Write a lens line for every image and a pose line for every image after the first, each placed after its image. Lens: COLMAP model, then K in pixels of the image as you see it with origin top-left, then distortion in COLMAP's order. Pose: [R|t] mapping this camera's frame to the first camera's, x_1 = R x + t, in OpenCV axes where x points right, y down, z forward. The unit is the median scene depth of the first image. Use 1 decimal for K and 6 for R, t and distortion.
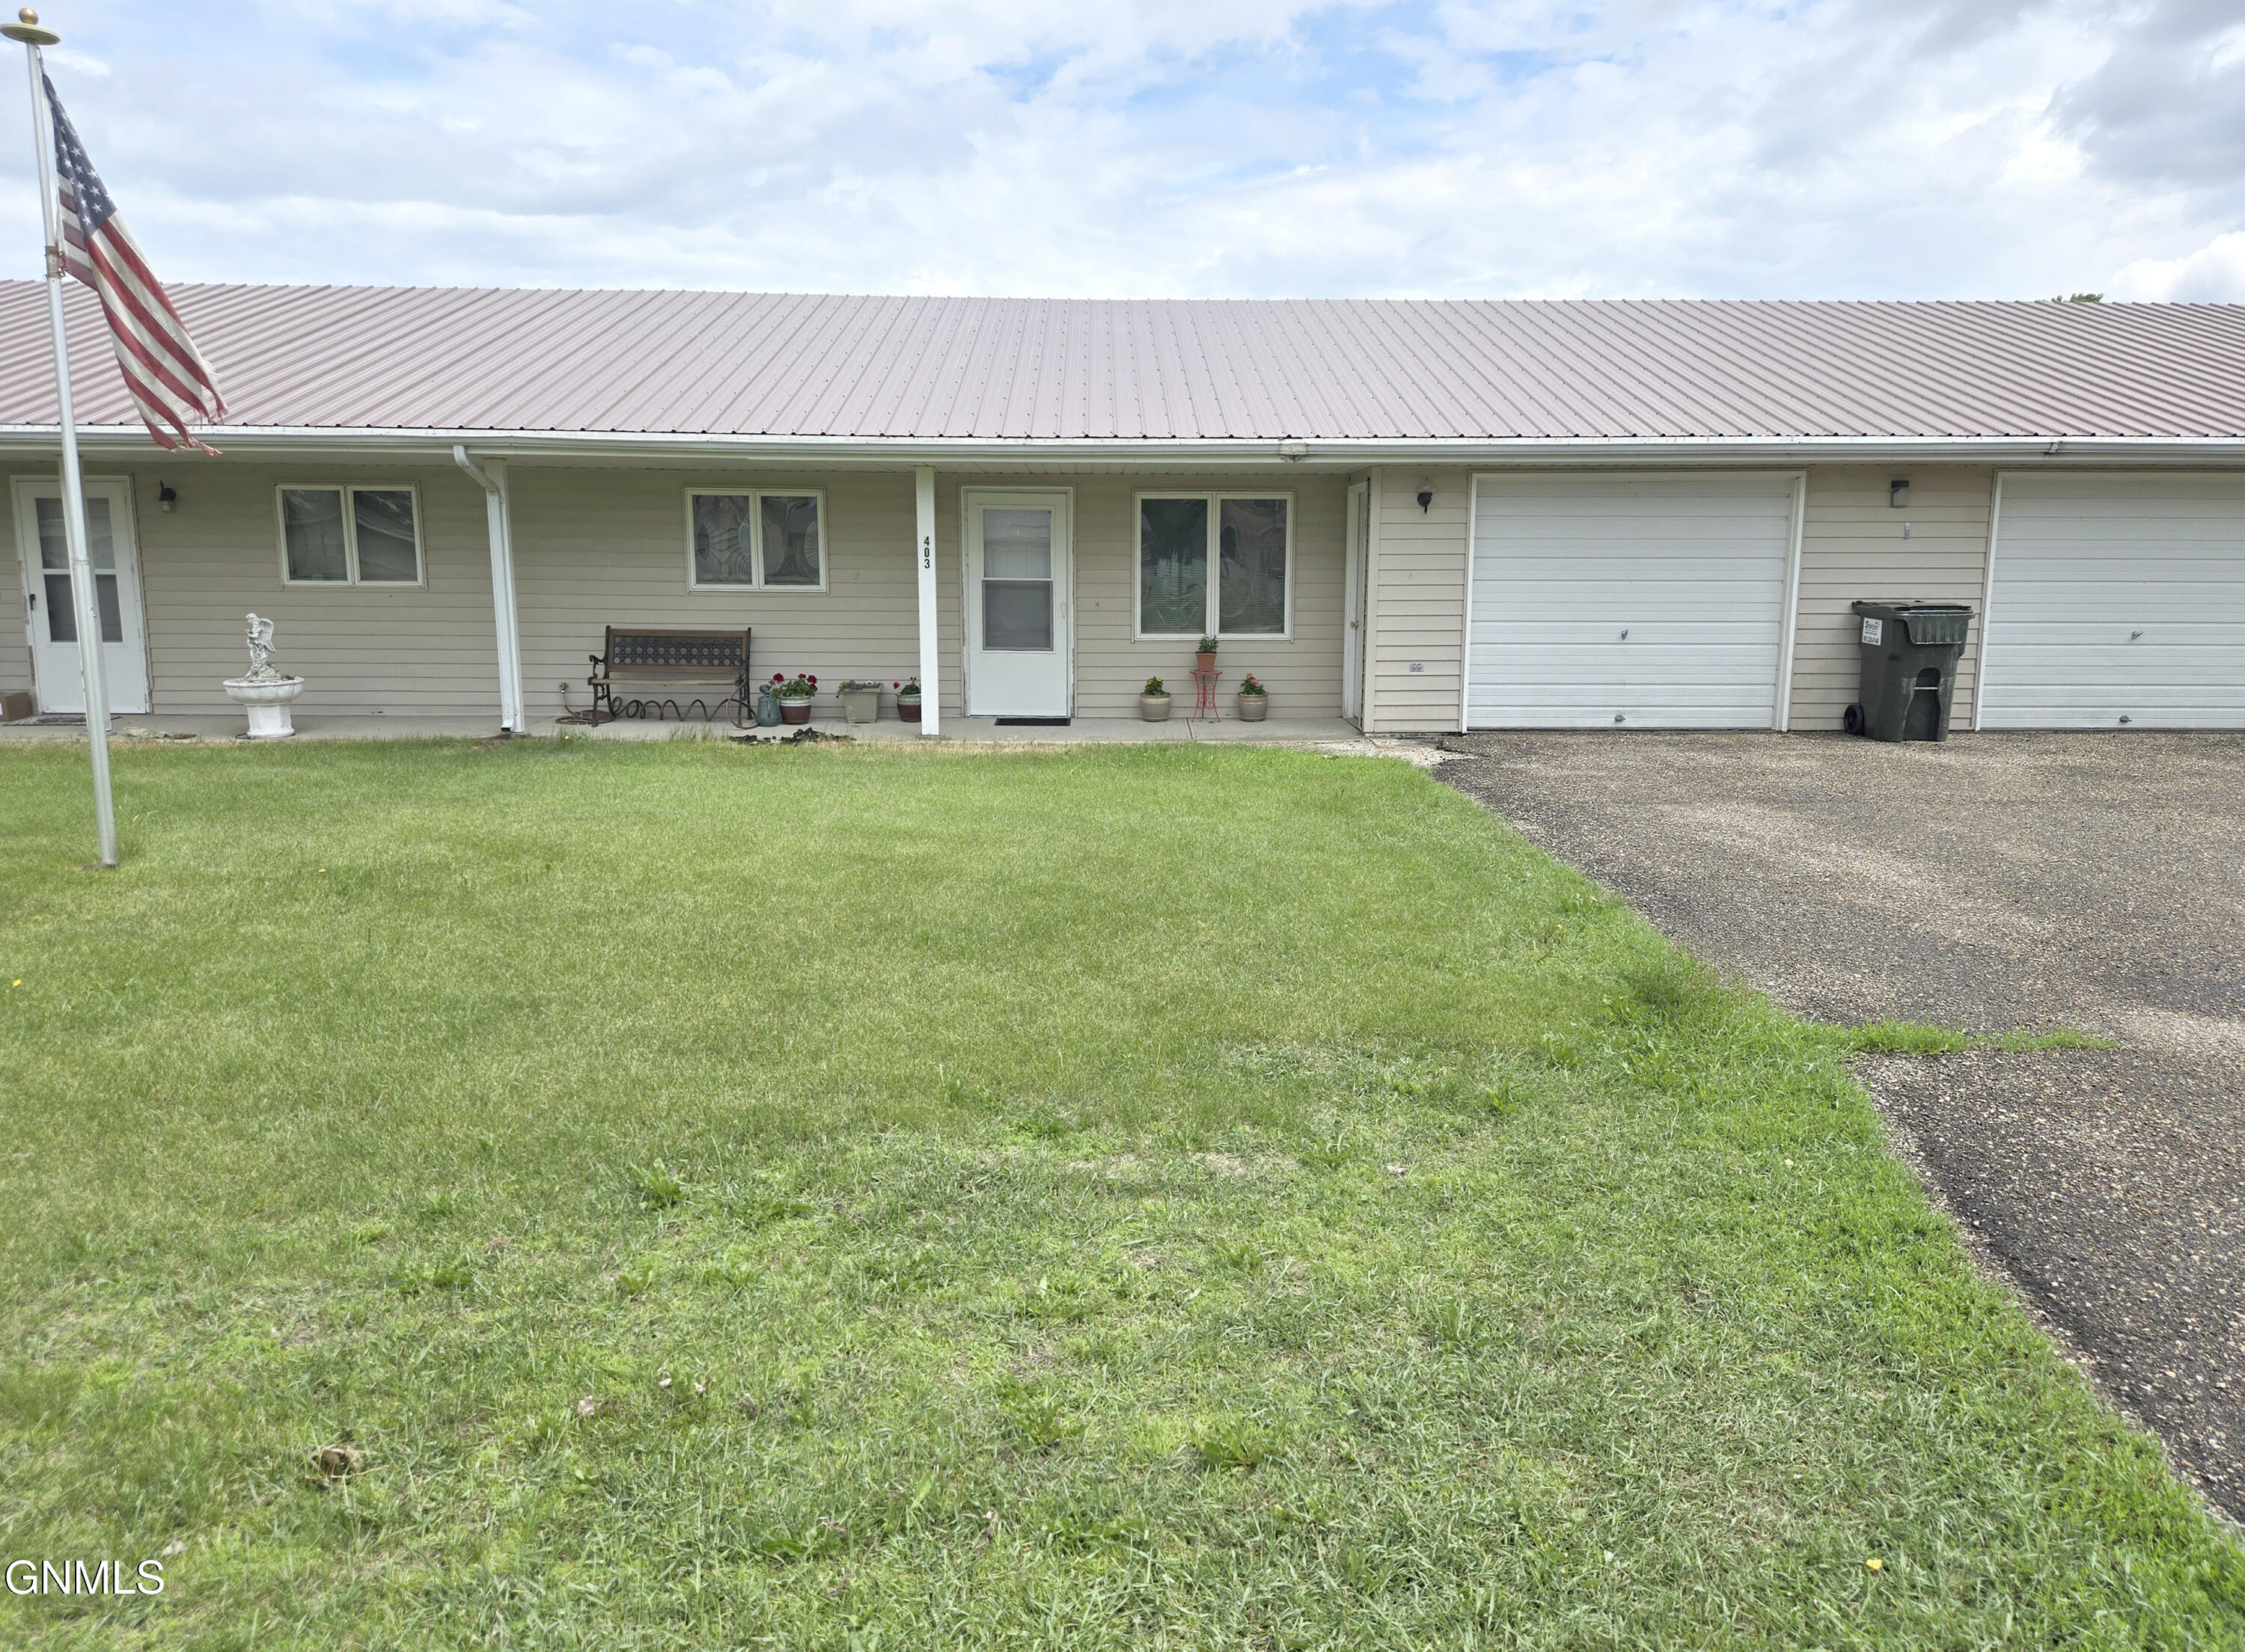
lens RADIAL K [[1589.4, 0, 1121.4], [0, 1589.4, 784.6], [0, 0, 1]] dist [0.110383, -0.120562]
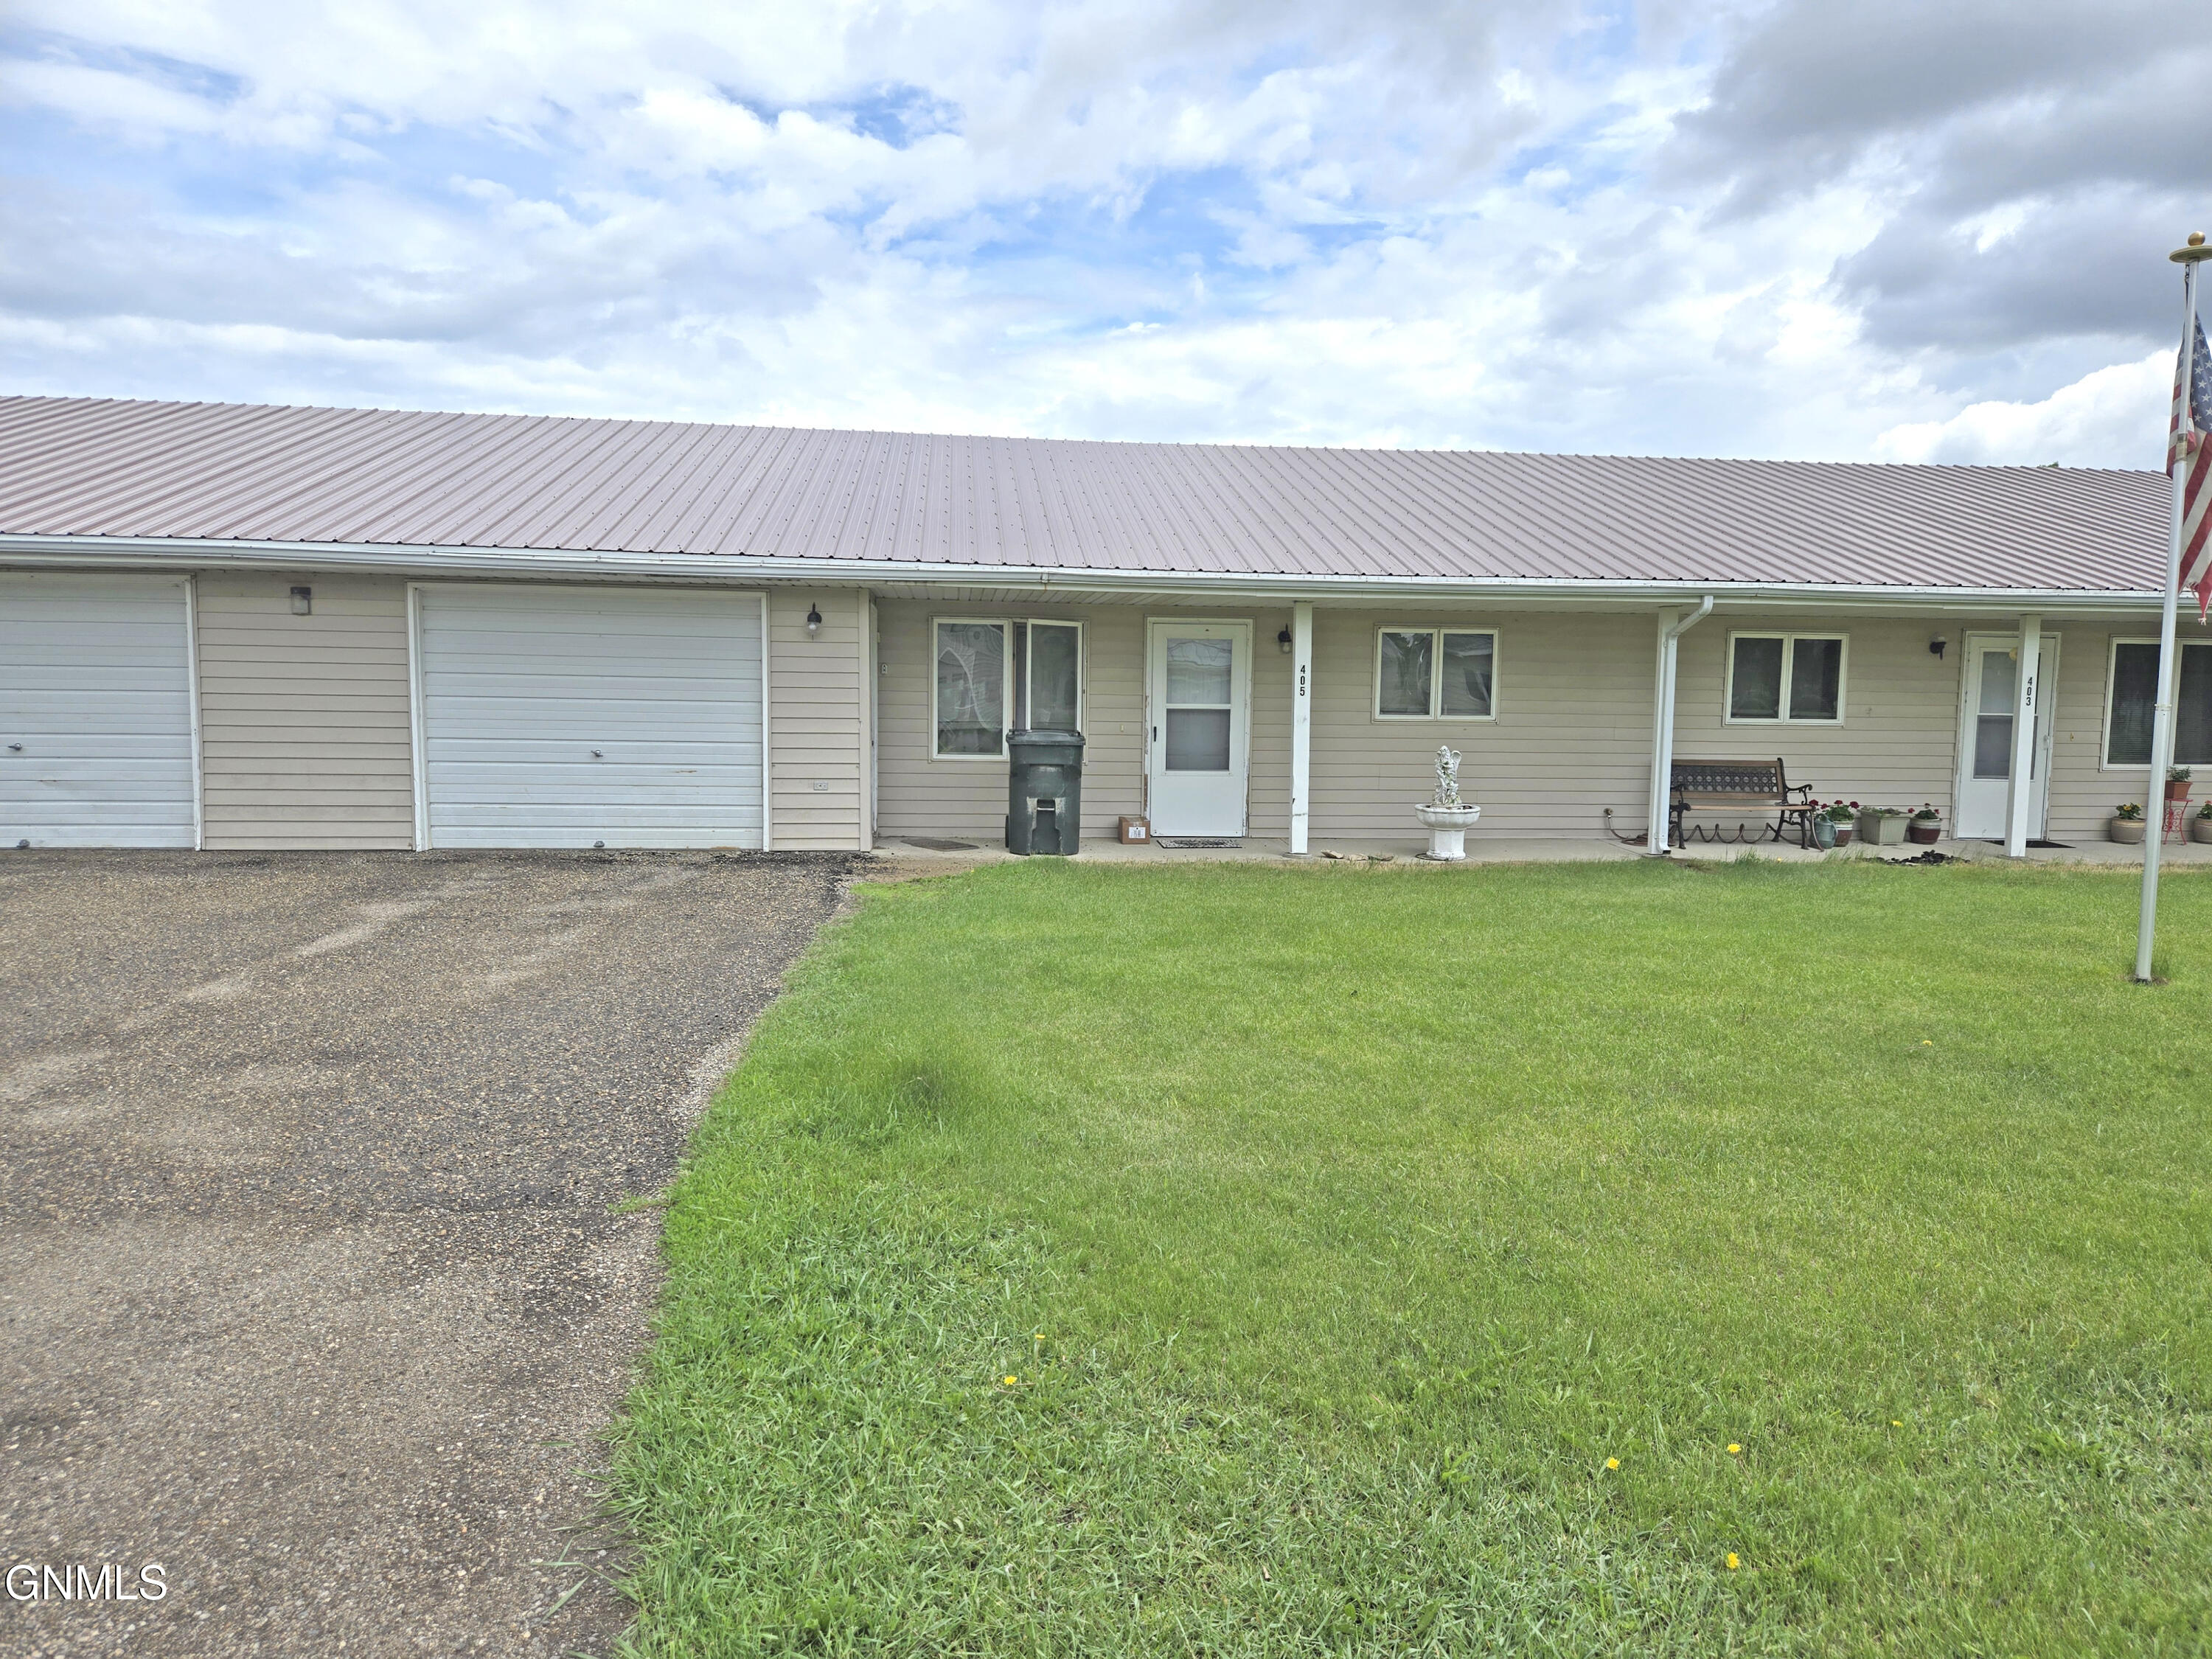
lens RADIAL K [[1562.3, 0, 1016.6], [0, 1562.3, 790.1], [0, 0, 1]] dist [0.072587, 0.000487]
pose [[0.994584, 0.003688, 0.103866, -0.143364], [0.003694, 0.997484, -0.070793, -0.000234], [-0.103866, 0.070794, 0.992069, -0.003218]]
